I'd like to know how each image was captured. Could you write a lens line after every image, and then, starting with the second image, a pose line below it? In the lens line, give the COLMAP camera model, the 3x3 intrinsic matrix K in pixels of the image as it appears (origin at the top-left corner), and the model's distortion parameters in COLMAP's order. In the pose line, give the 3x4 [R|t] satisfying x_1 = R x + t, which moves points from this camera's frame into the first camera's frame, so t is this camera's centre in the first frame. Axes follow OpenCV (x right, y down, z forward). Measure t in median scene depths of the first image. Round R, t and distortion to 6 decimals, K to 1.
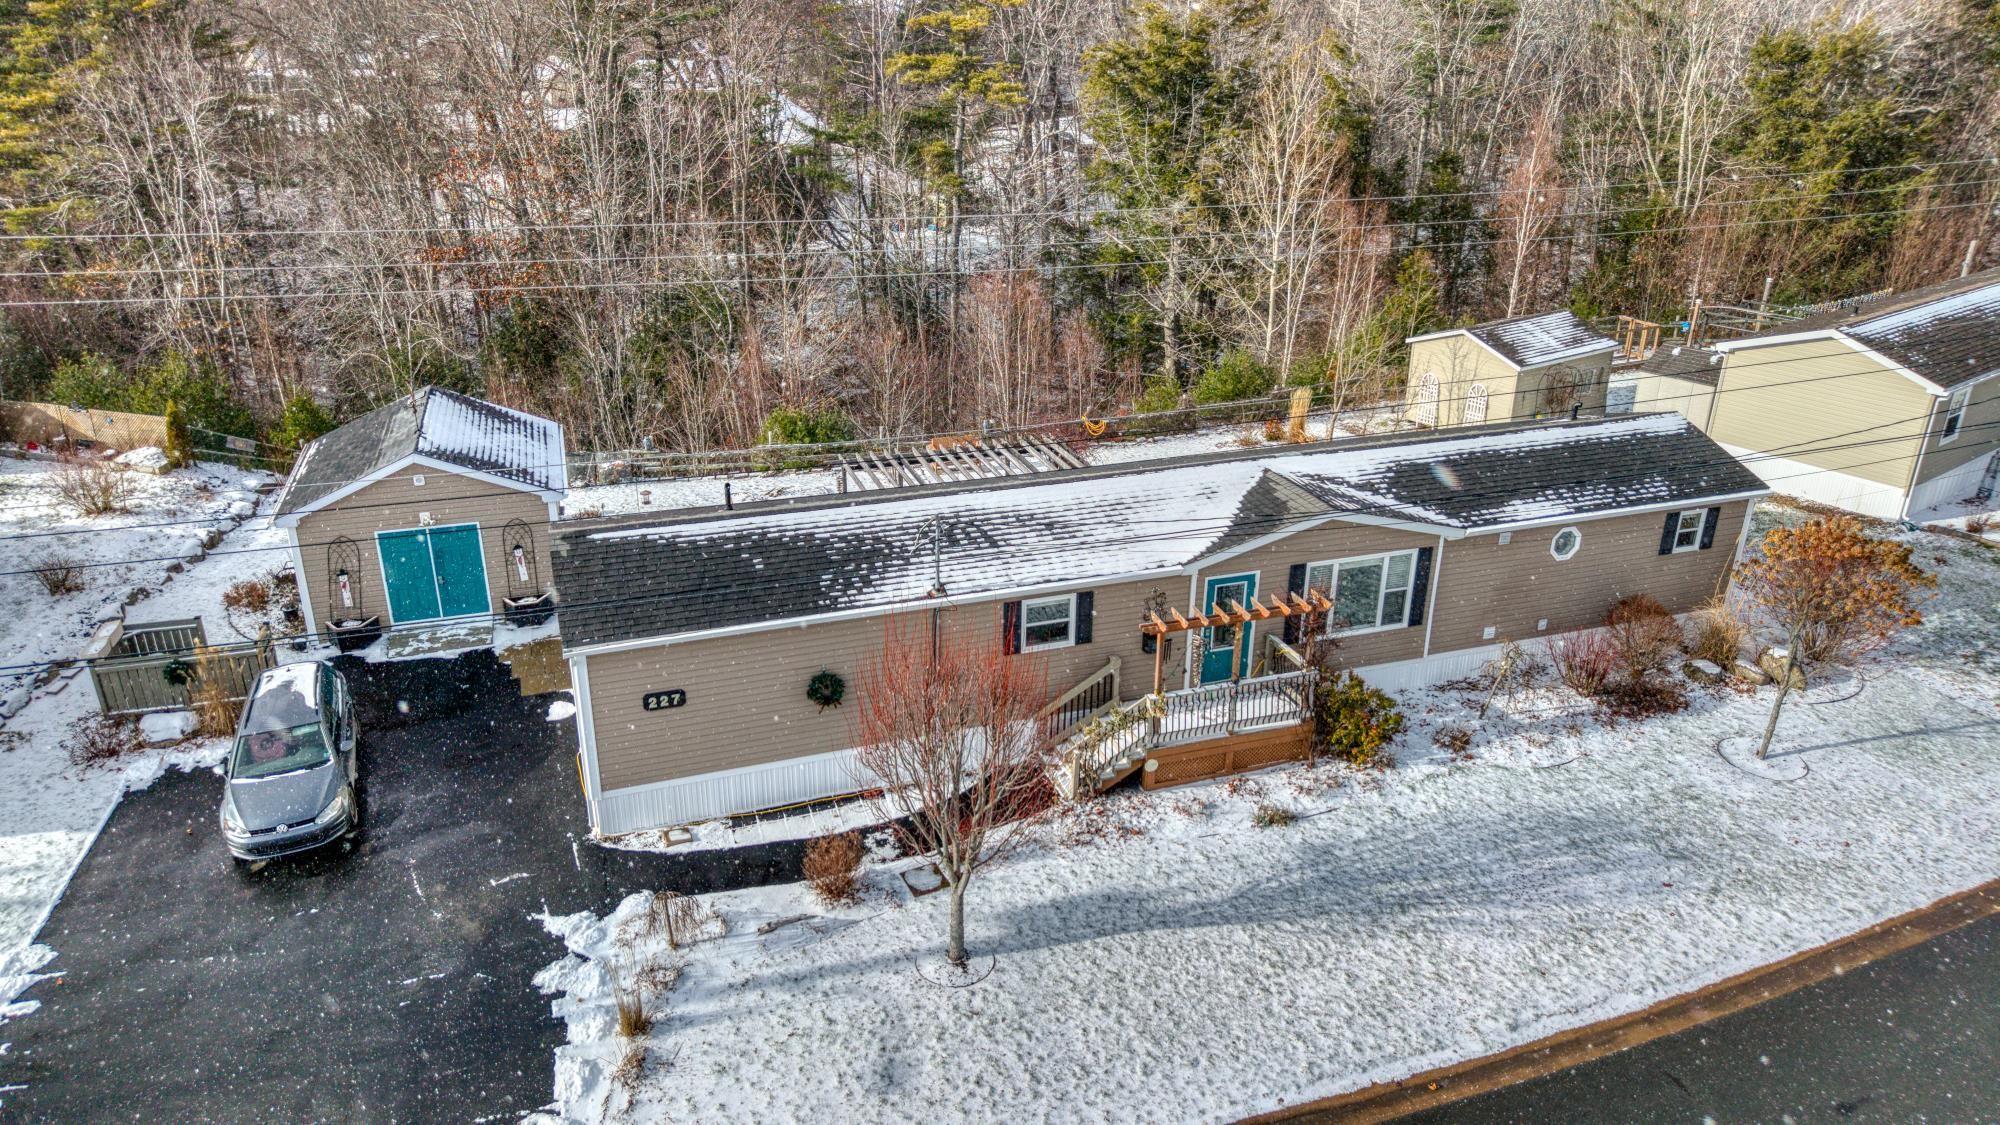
lens RADIAL K [[1342.6, 0, 1000.0], [0, 1342.6, 562.5], [0, 0, 1]] dist [0.008864, -0.007309]
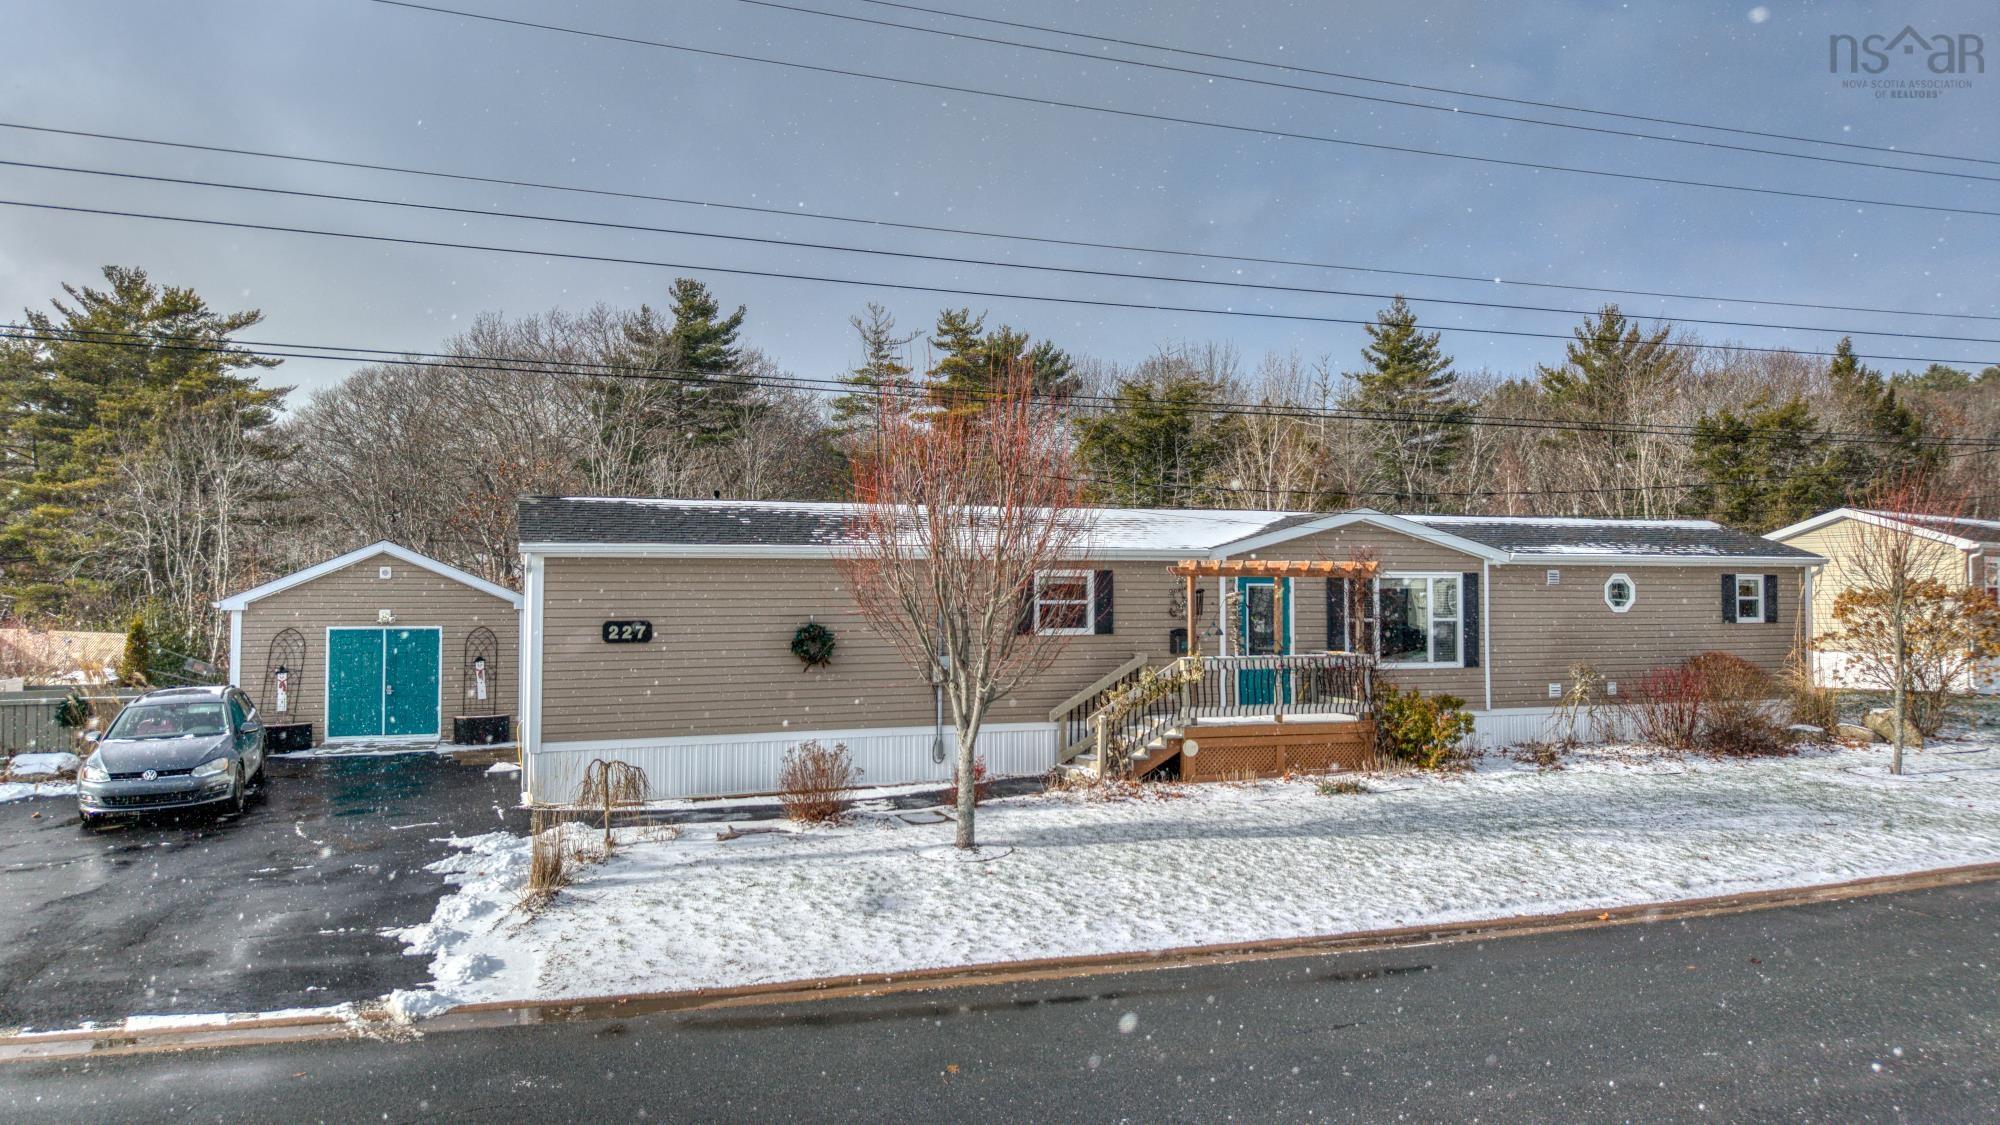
lens RADIAL K [[1342.6, 0, 1000.0], [0, 1342.6, 562.5], [0, 0, 1]] dist [0.008864, -0.007309]
pose [[0.999923, -0.009960, 0.007436, -0.013099], [0.012145, 0.910230, -0.413926, 0.389731], [-0.002646, 0.413984, 0.910280, 0.172170]]
